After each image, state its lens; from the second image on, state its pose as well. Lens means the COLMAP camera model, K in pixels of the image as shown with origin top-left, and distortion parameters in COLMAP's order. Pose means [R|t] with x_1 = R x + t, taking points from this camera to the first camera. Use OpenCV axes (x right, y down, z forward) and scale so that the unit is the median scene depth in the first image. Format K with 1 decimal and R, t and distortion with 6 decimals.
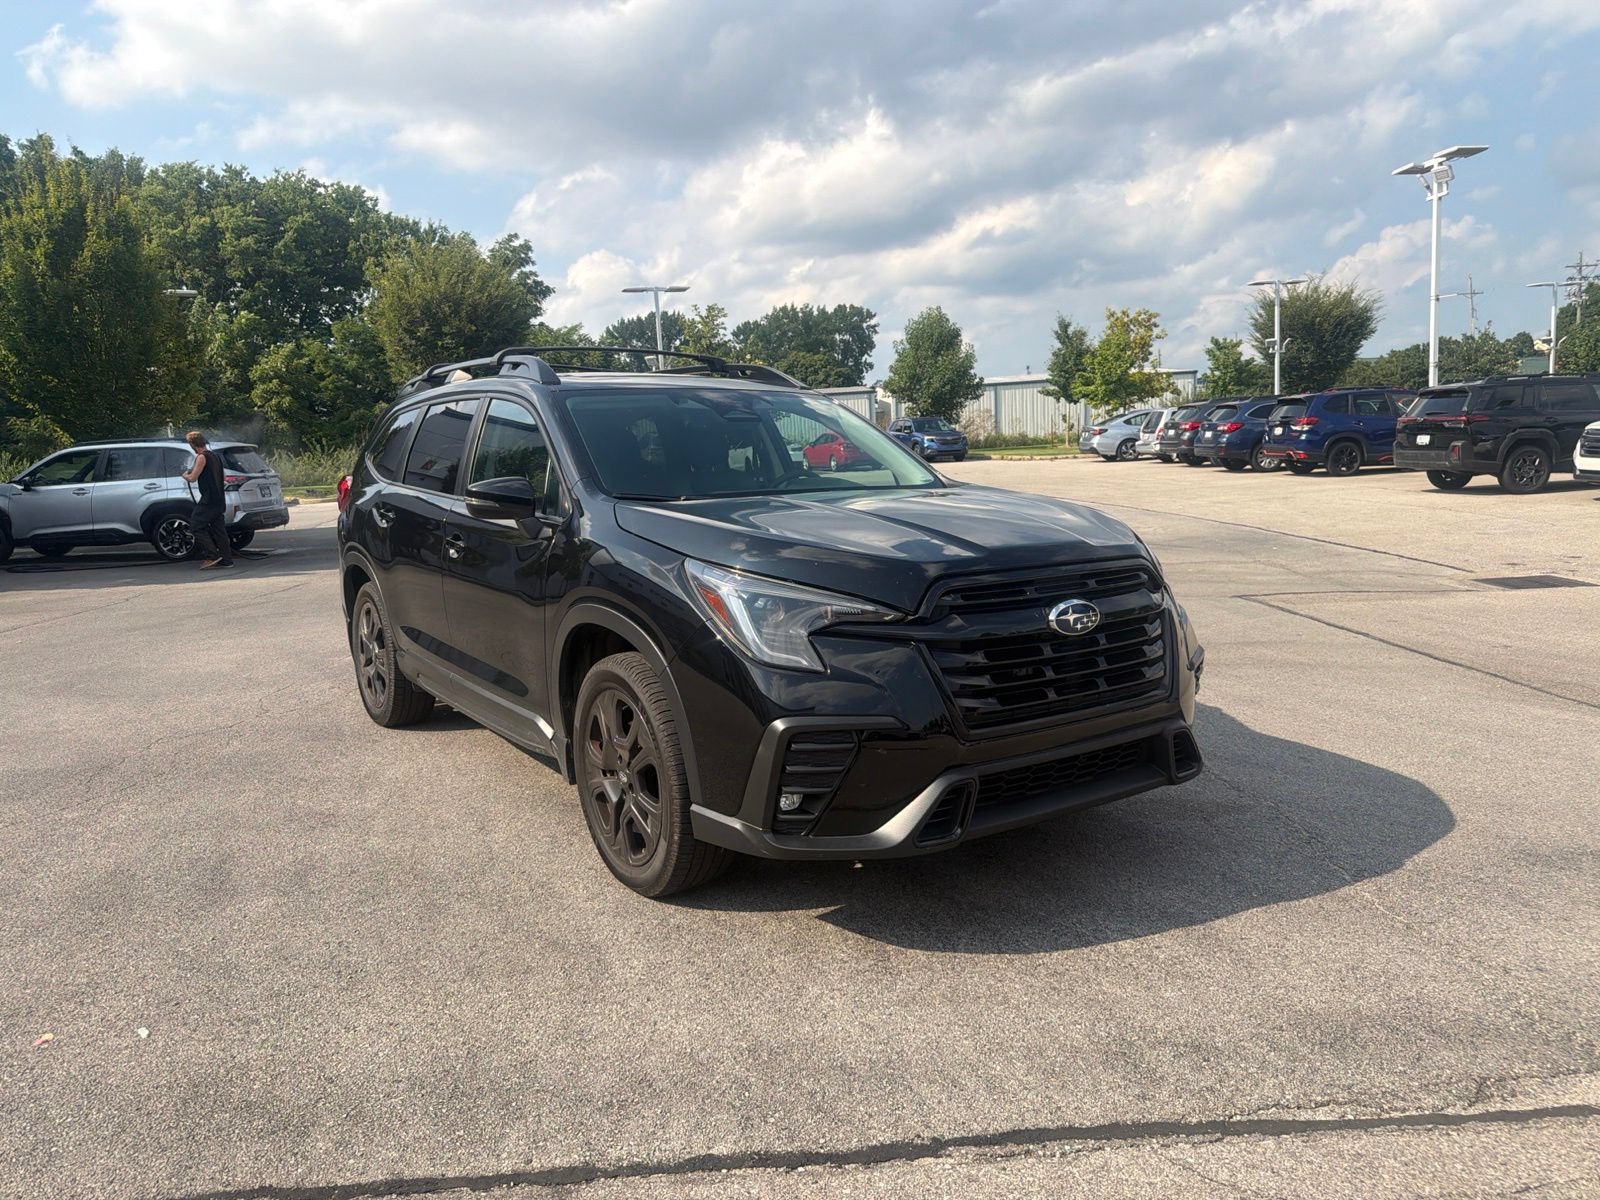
lens RADIAL K [[1128.6, 0, 786.8], [0, 1128.6, 609.8], [0, 0, 1]] dist [0.023700, -0.032765]
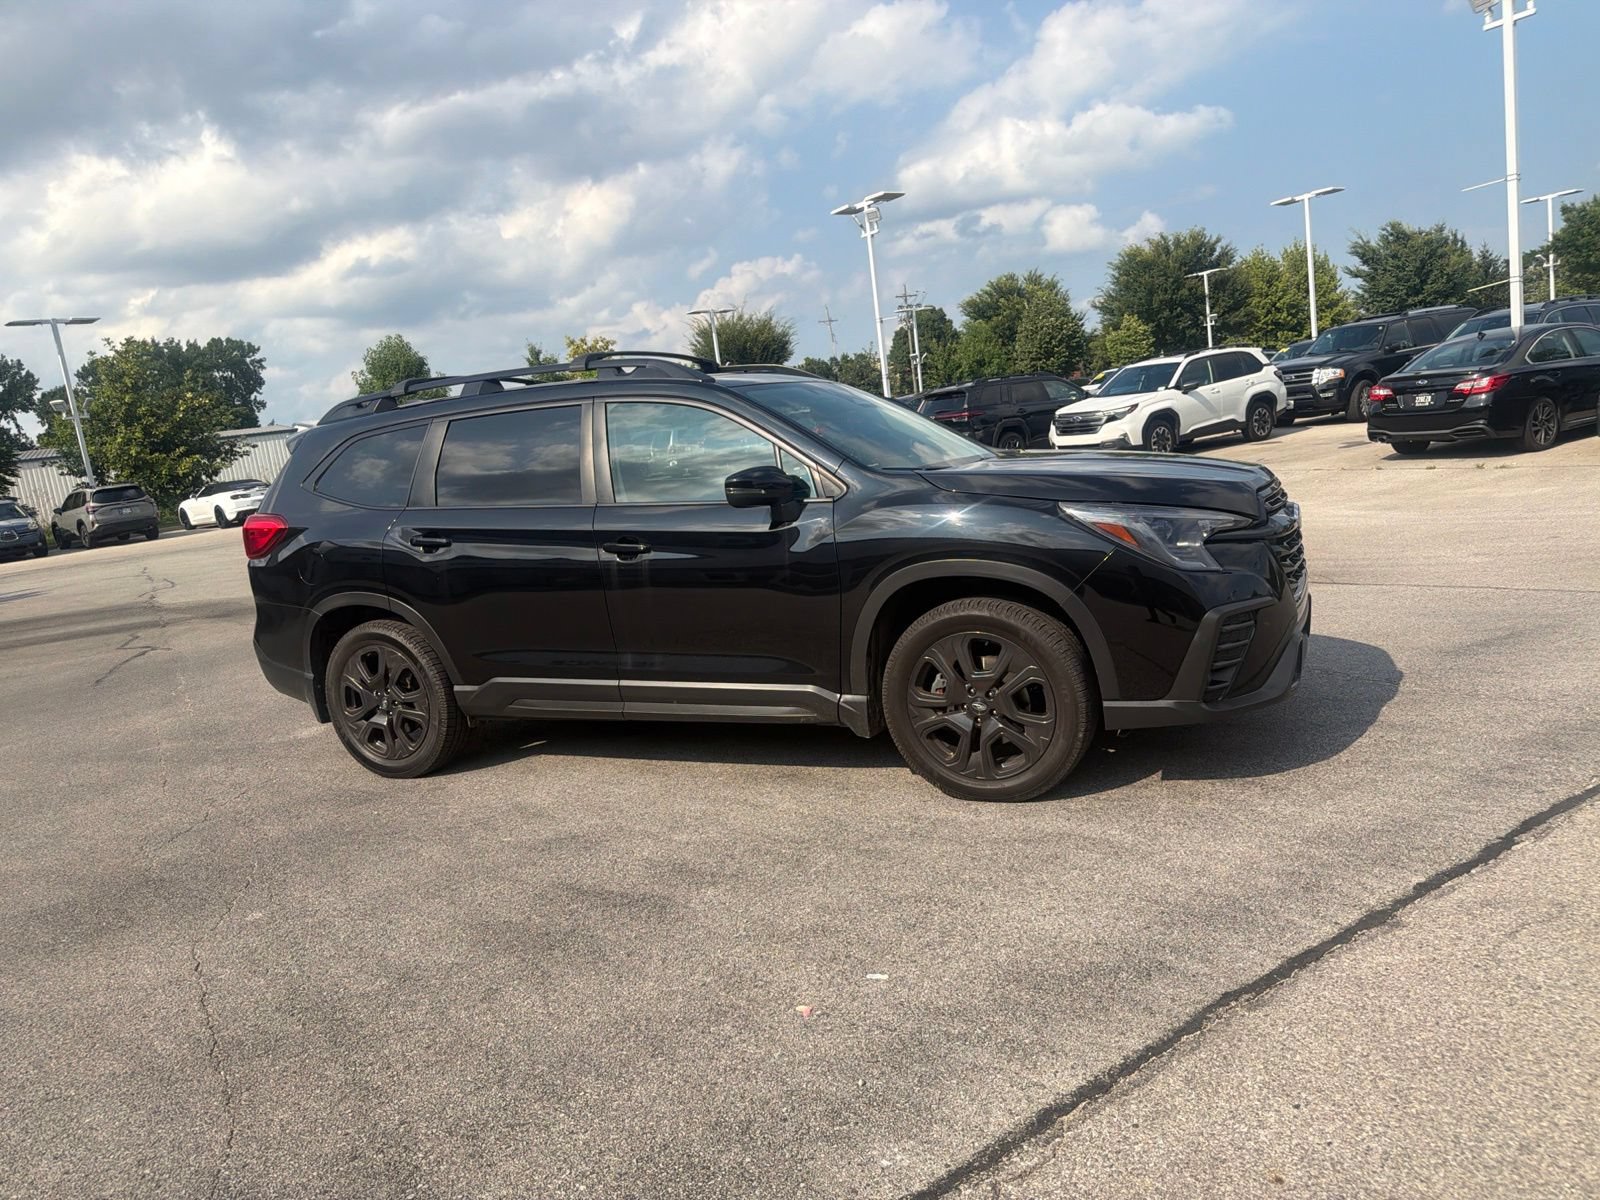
lens RADIAL K [[1128.6, 0, 803.2], [0, 1128.6, 619.2], [0, 0, 1]] dist [0.023700, -0.032765]
pose [[0.866540, -0.141745, 0.478558, -0.120684], [0.150307, 0.988425, 0.020599, 0.001393], [-0.475938, 0.054081, 0.877814, 0.010312]]
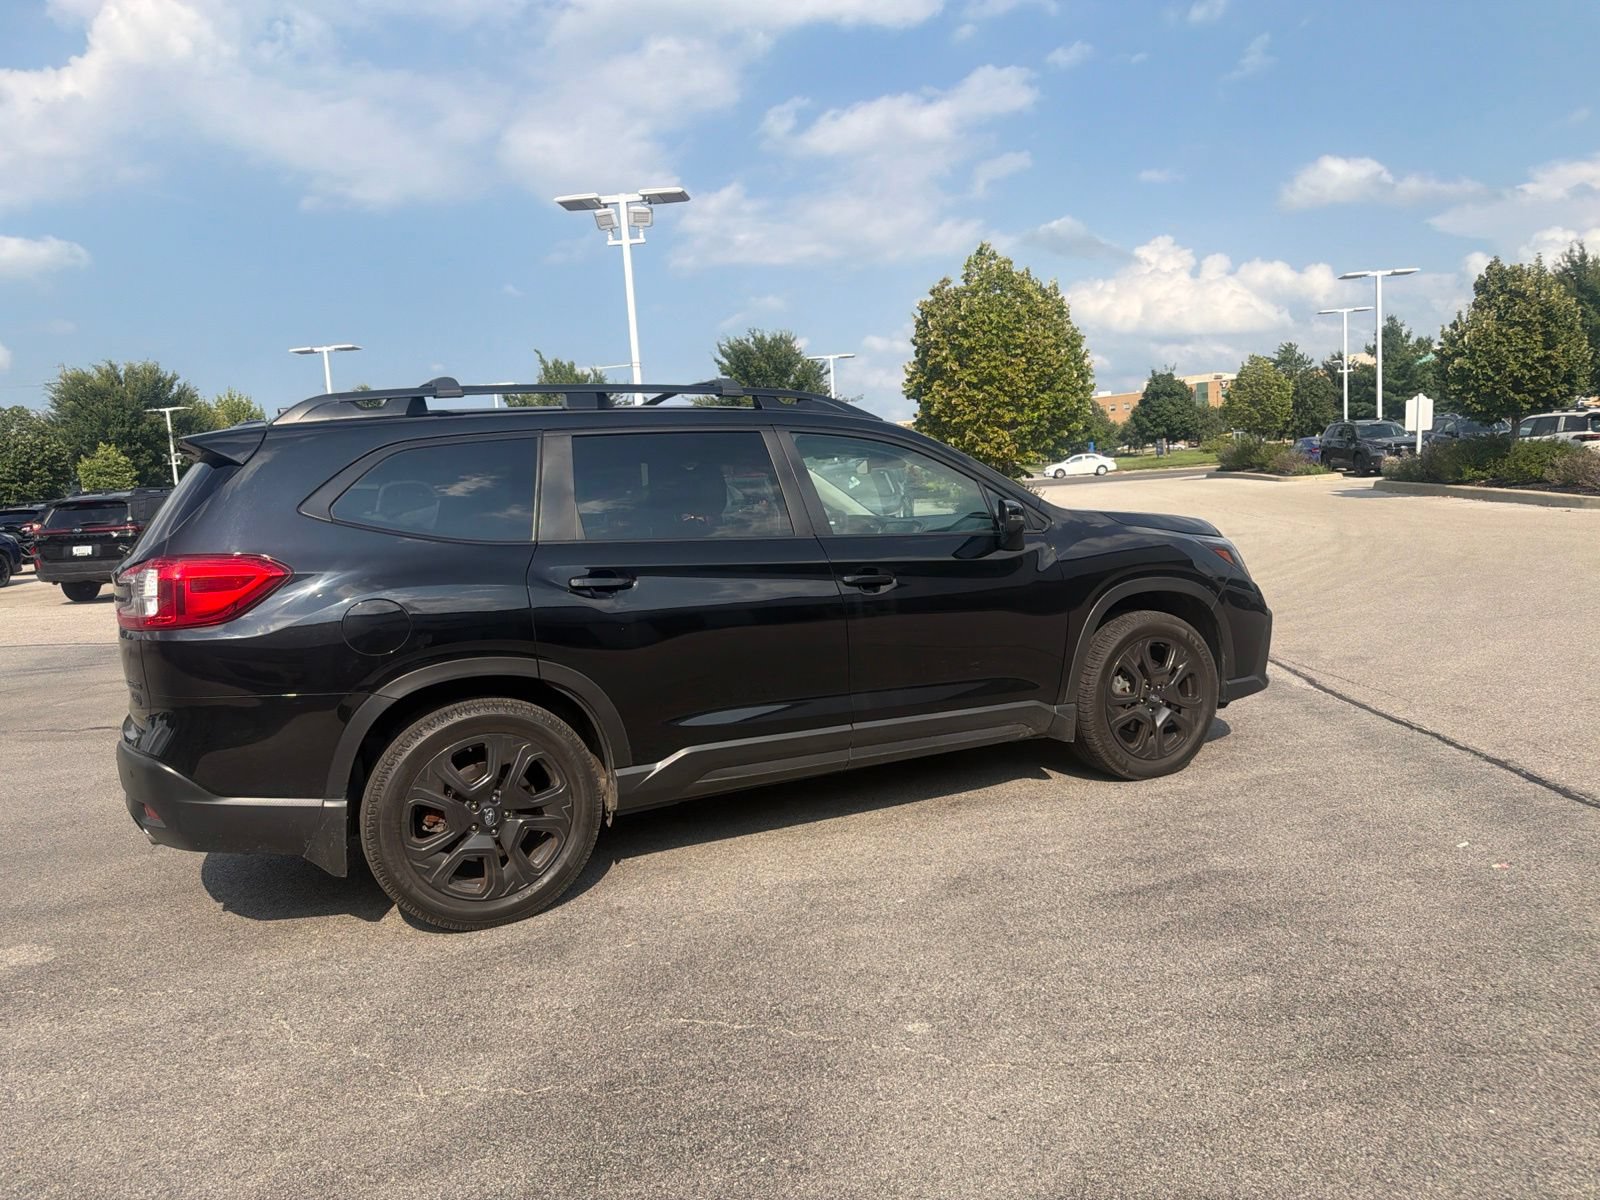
lens RADIAL K [[1128.6, 0, 803.9], [0, 1128.6, 599.8], [0, 0, 1]] dist [0.023700, -0.032765]
pose [[0.140933, -0.068567, 0.987642, -0.232783], [0.194655, 0.980045, 0.040263, -0.017108], [-0.970694, 0.186575, 0.151467, 0.171261]]
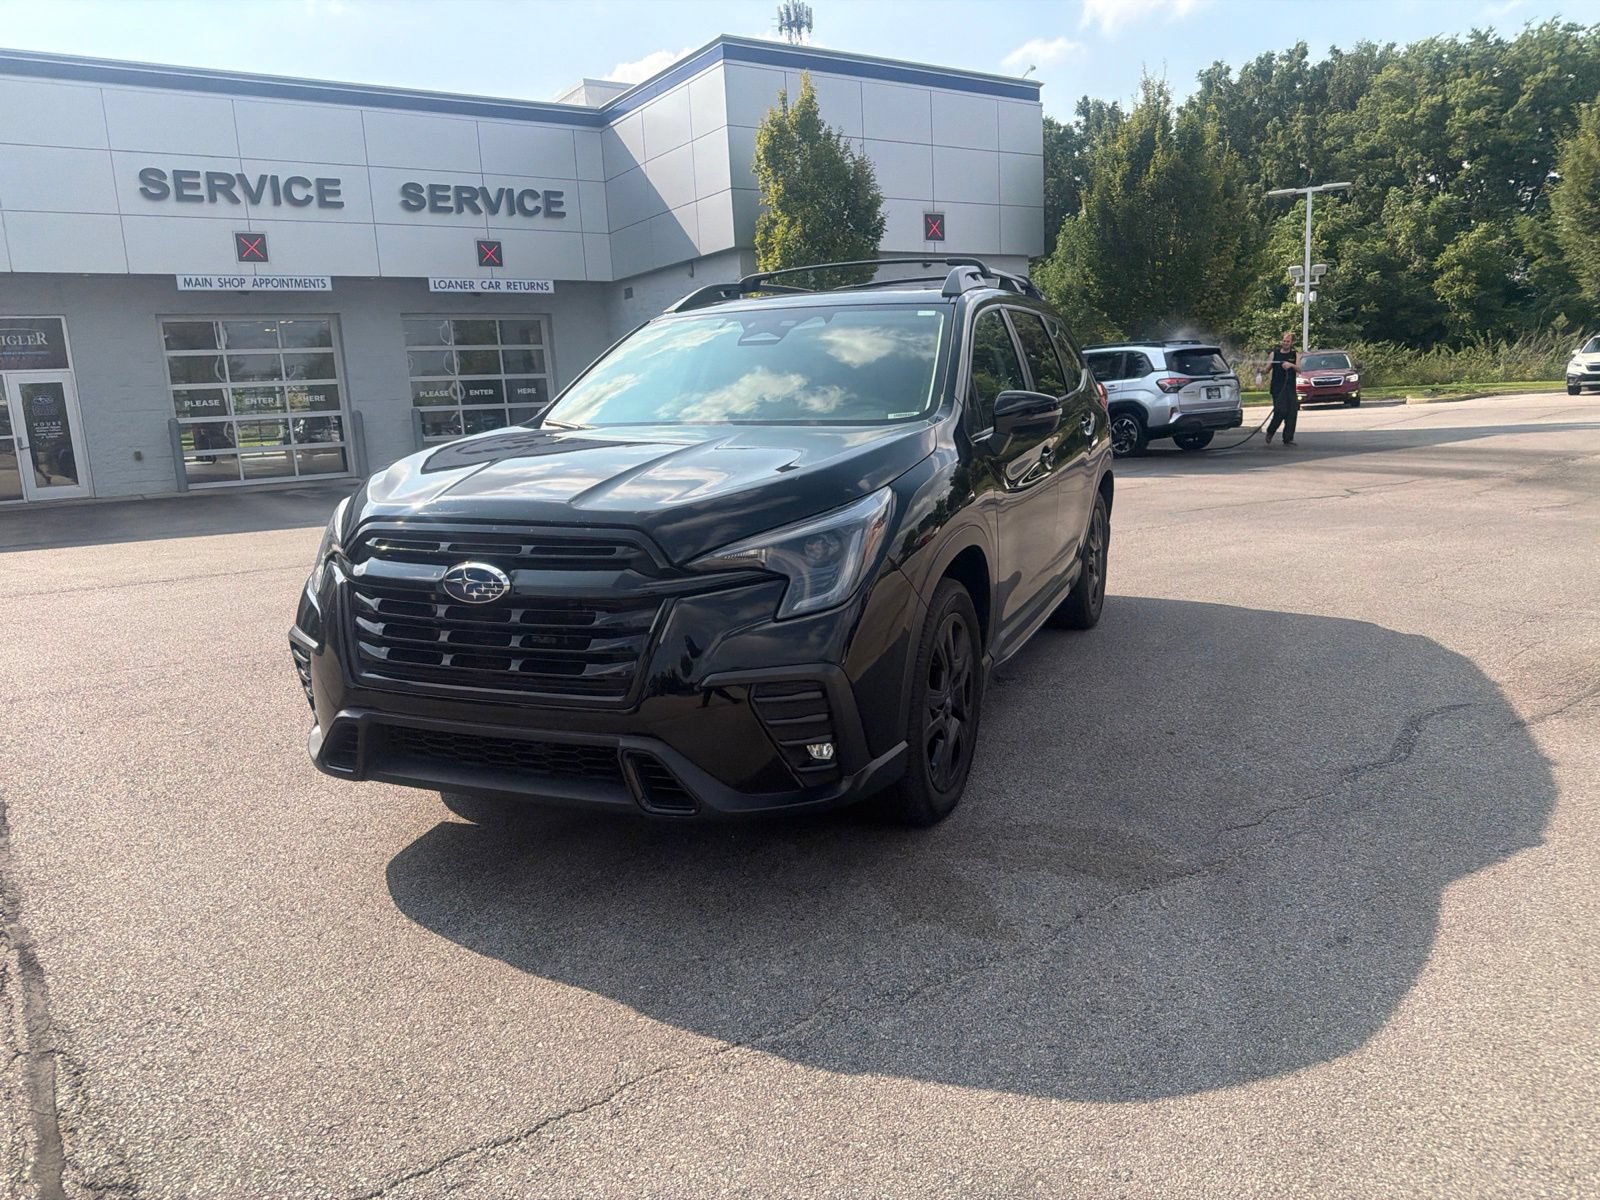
lens RADIAL K [[1128.6, 0, 795.0], [0, 1128.6, 606.5], [0, 0, 1]] dist [0.023700, -0.032765]
pose [[0.543663, 0.171509, -0.821593, 0.144403], [-0.097881, 0.985175, 0.140888, -0.016094], [0.833576, 0.003823, 0.552391, 0.091647]]
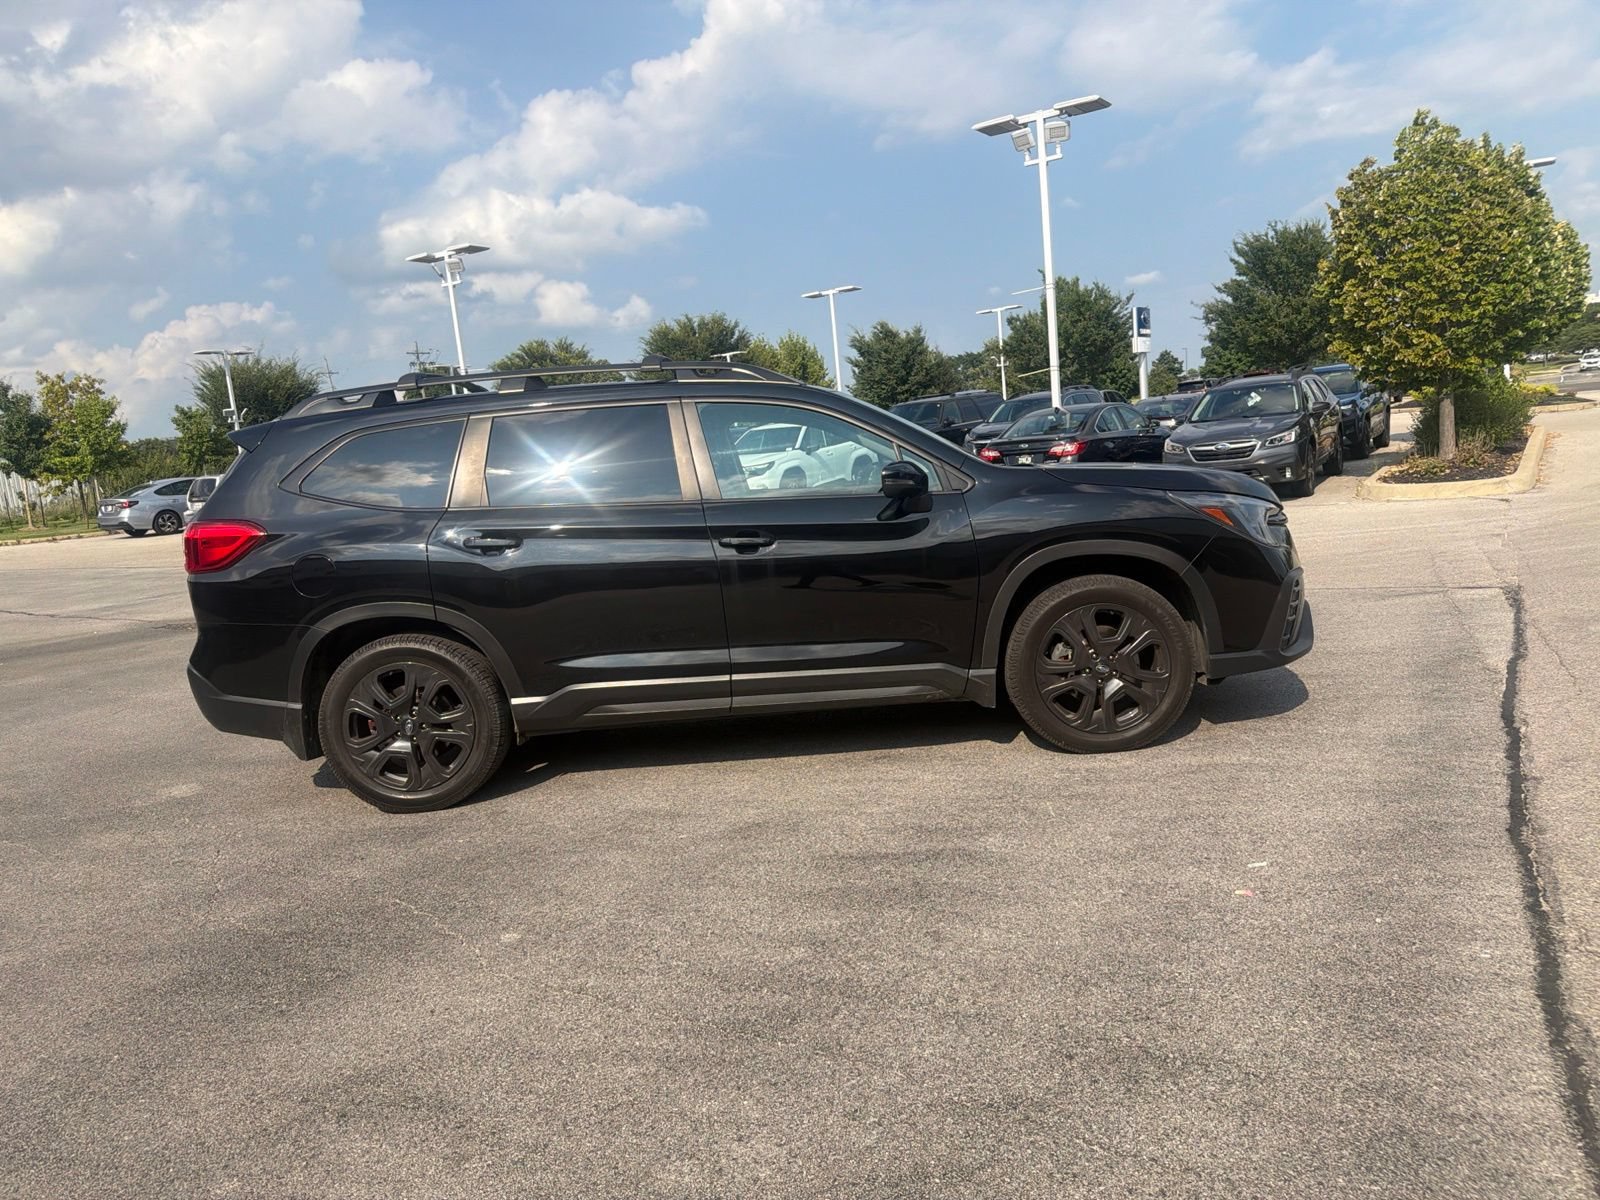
lens RADIAL K [[1128.6, 0, 802.8], [0, 1128.6, 596.9], [0, 0, 1]] dist [0.023700, -0.032765]
pose [[0.581211, -0.121713, 0.804599, -0.203536], [0.182538, 0.983054, 0.016850, -0.003190], [-0.793016, 0.137076, 0.593579, 0.068583]]
